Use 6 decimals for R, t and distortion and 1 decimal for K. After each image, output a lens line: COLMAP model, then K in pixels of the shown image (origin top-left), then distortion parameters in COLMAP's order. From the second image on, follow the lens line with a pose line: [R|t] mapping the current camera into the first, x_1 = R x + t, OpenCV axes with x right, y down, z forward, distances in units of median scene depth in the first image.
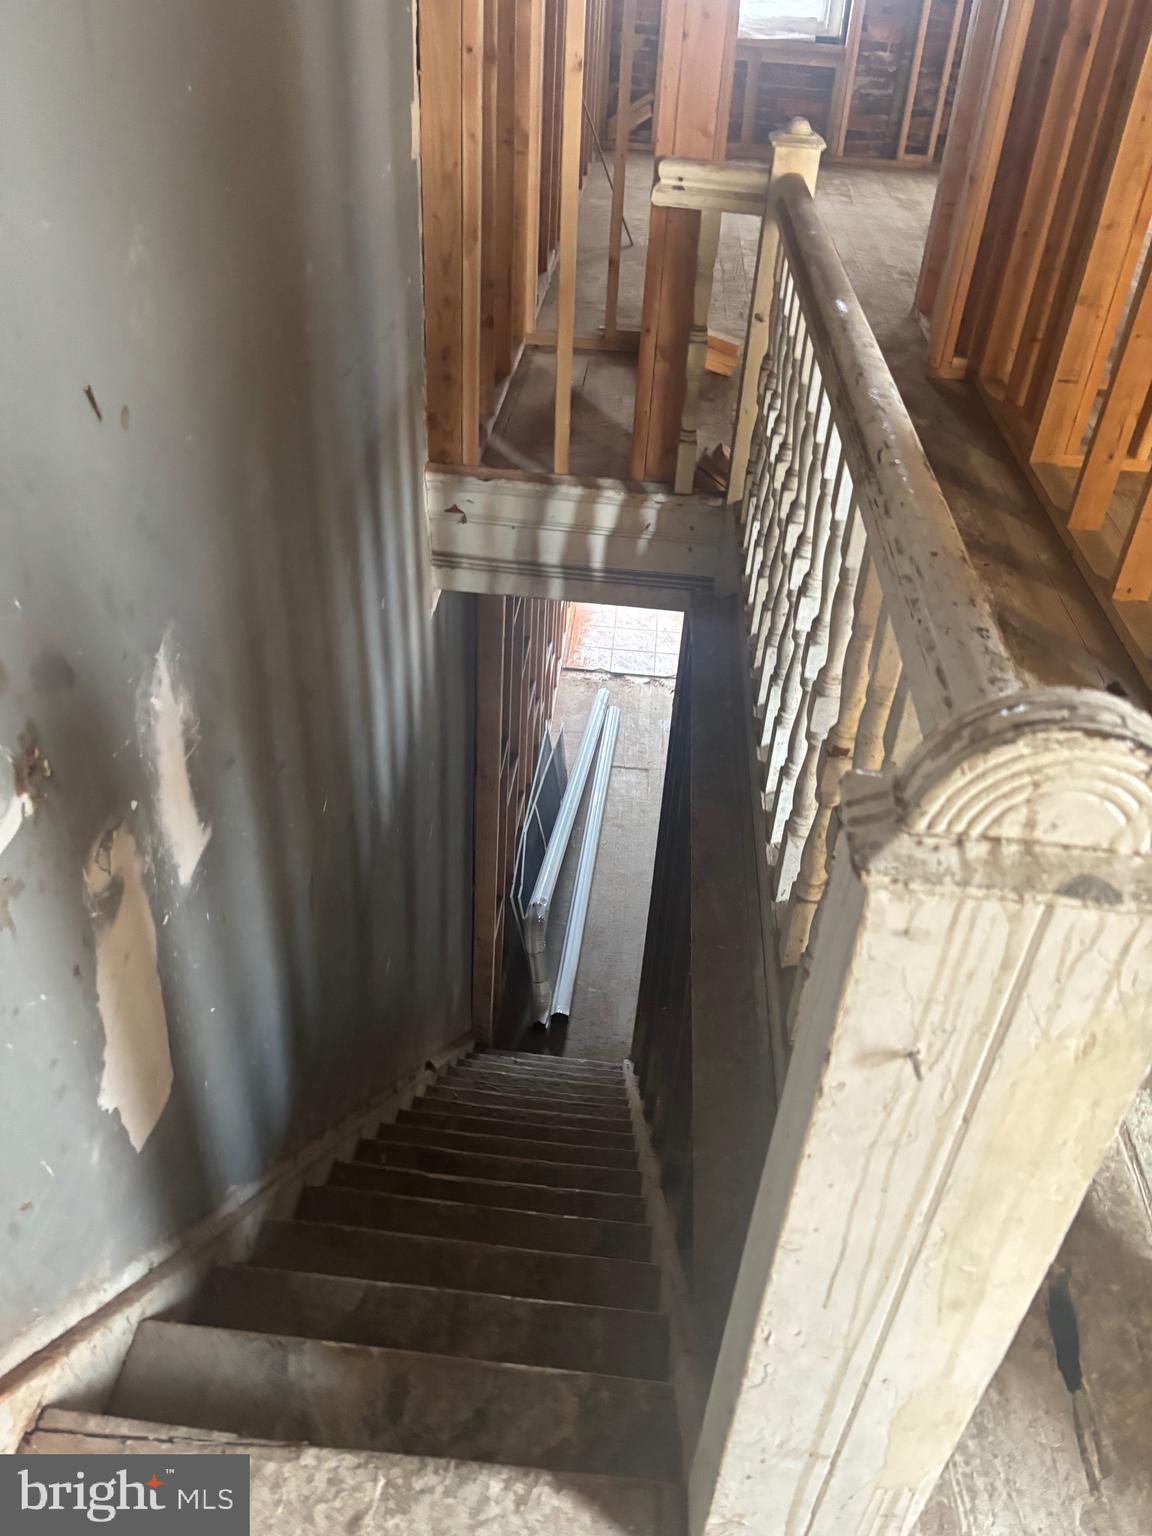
lens RADIAL K [[1170.7, 0, 593.5], [0, 1170.7, 763.6], [0, 0, 1]] dist [0.052779, -0.058528]
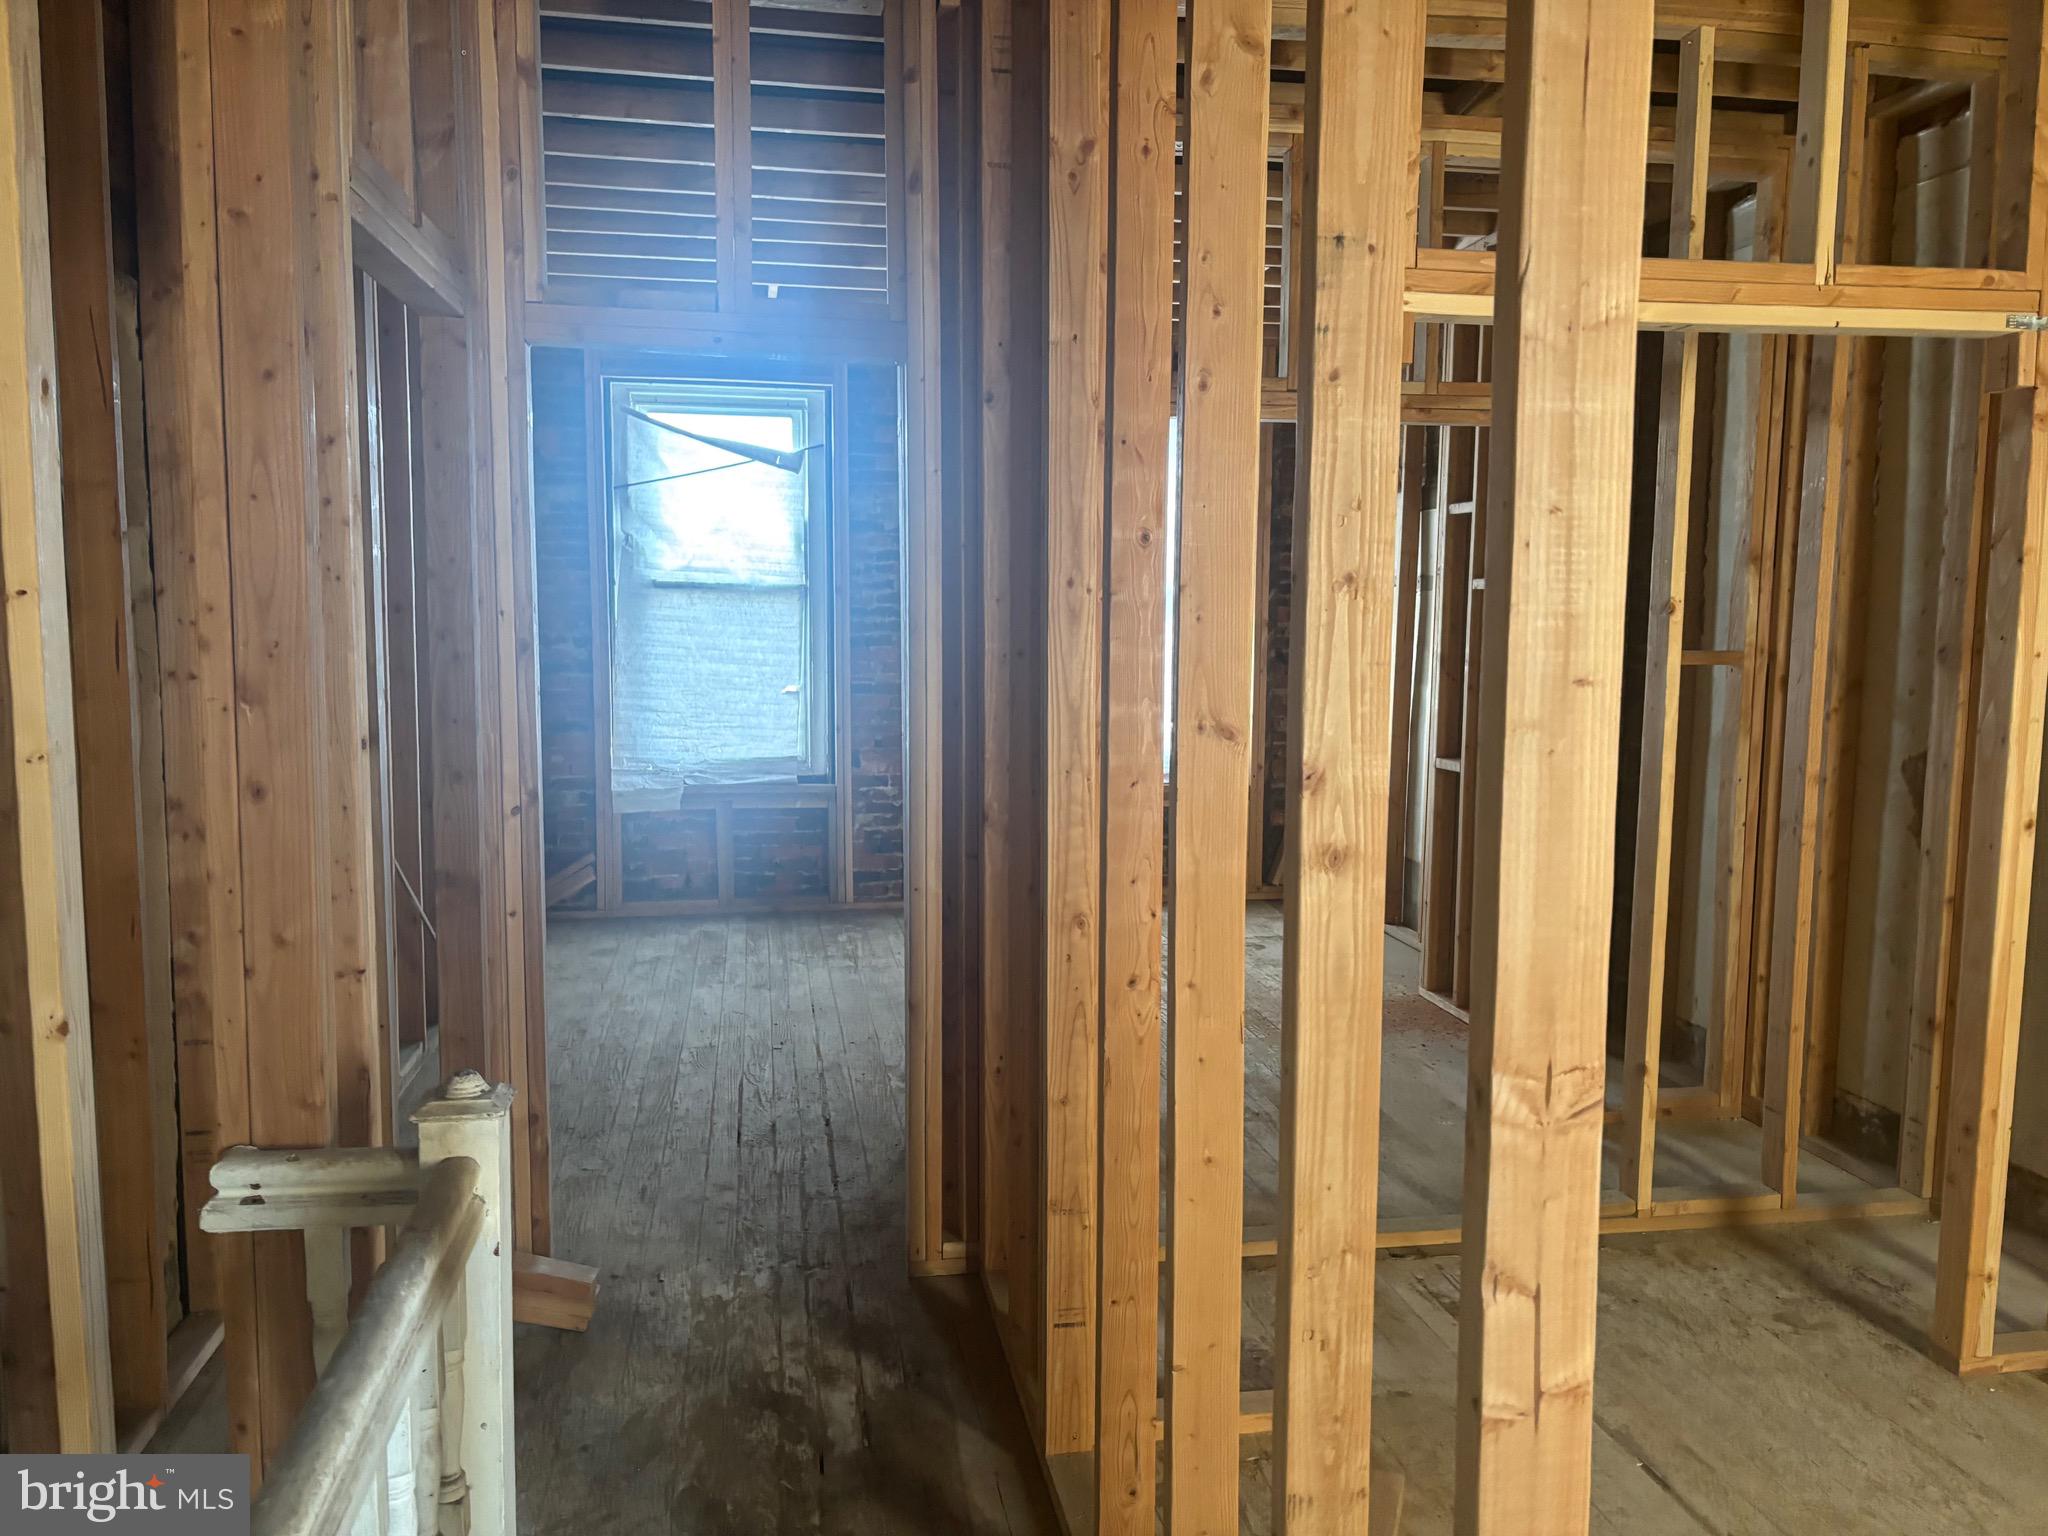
lens RADIAL K [[1560.9, 0, 1011.3], [0, 1560.9, 779.6], [0, 0, 1]] dist [0.052779, -0.058528]
pose [[0.971428, -0.071347, 0.226356, 0.086817], [0.173817, 0.863282, -0.473847, -0.078448], [-0.161601, 0.499653, 0.851018, 0.065306]]
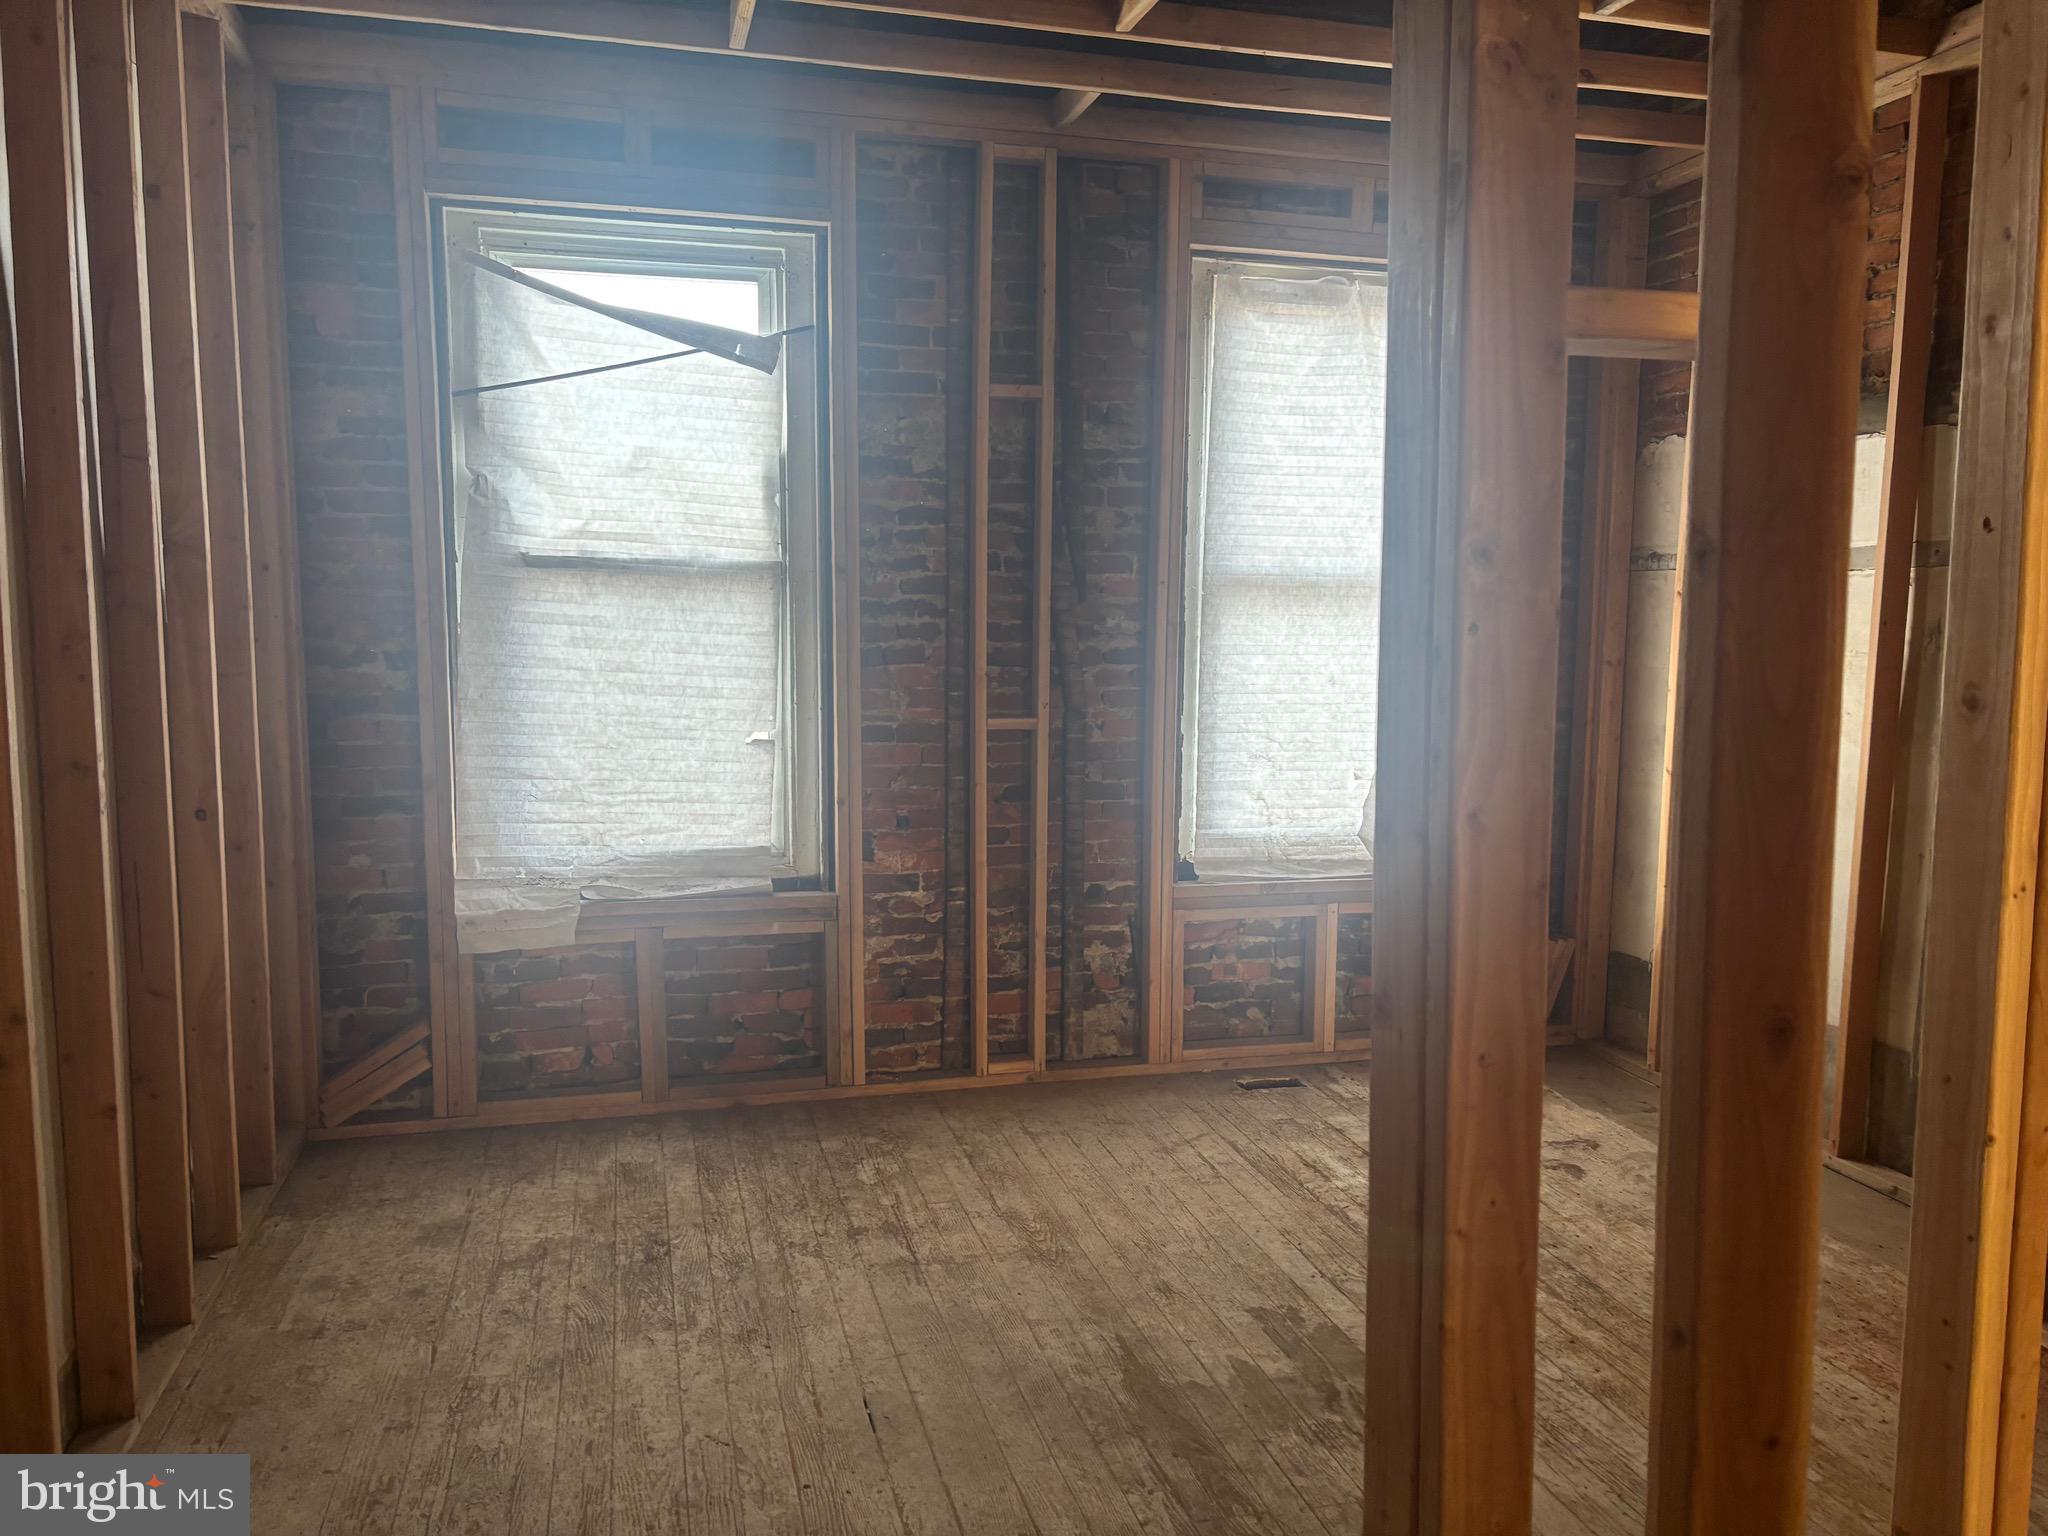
lens RADIAL K [[1642.4, 0, 1055.1], [0, 1642.4, 800.9], [0, 0, 1]] dist [0.084922, -0.345022]
pose [[0.947205, -0.084450, 0.309308, 0.089940], [0.223672, 0.865225, -0.448728, -0.308793], [-0.229726, 0.494220, 0.838434, 0.383418]]
